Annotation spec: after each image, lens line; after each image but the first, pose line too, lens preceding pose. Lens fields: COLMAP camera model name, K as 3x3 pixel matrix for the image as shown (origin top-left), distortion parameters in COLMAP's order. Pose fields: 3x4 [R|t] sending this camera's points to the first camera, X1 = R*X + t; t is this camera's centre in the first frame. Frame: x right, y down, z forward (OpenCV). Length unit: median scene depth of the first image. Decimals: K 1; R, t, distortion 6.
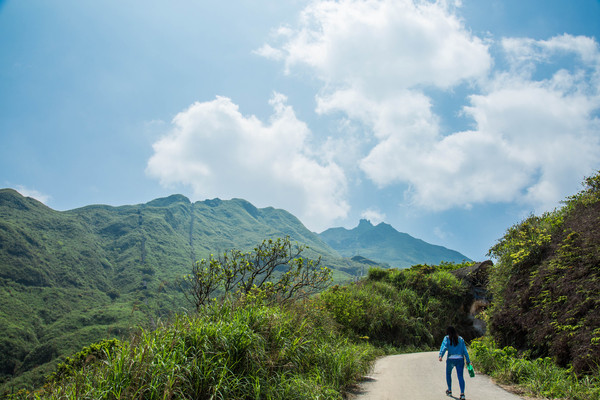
lens RADIAL K [[508.2, 0, 296.8], [0, 508.2, 199.7], [0, 0, 1]] dist [-0.033310, 0.063285]
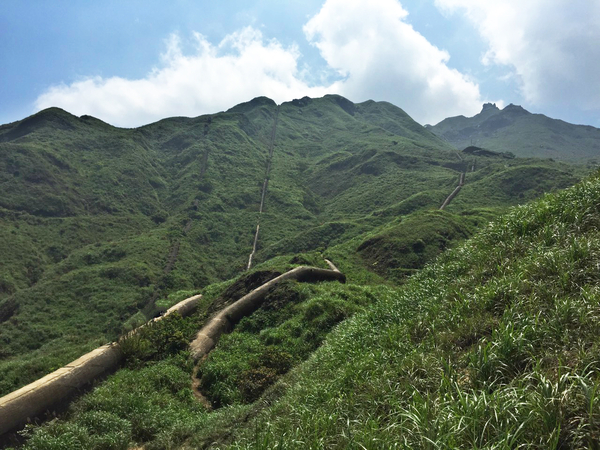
lens RADIAL K [[513.4, 0, 299.9], [0, 513.4, 223.6], [0, 0, 1]] dist [0.076659, -0.123377]
pose [[0.970737, -0.056690, -0.233358, 0.059890], [0.109839, 0.968948, 0.221529, 0.022880], [0.213553, -0.240679, 0.946820, 0.176518]]
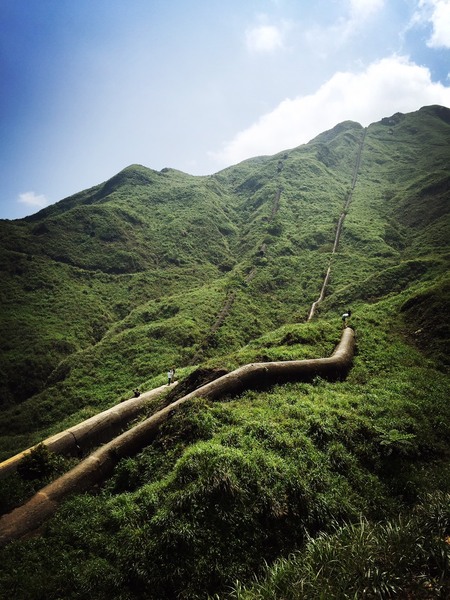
lens RADIAL K [[513.4, 0, 229.4], [0, 513.4, 304.6], [0, 0, 1]] dist [0.076659, -0.123377]
pose [[0.836163, -0.072669, -0.543645, 0.081579], [0.241227, 0.938898, 0.245521, 0.030713], [0.492586, -0.336438, 0.802601, 0.240191]]
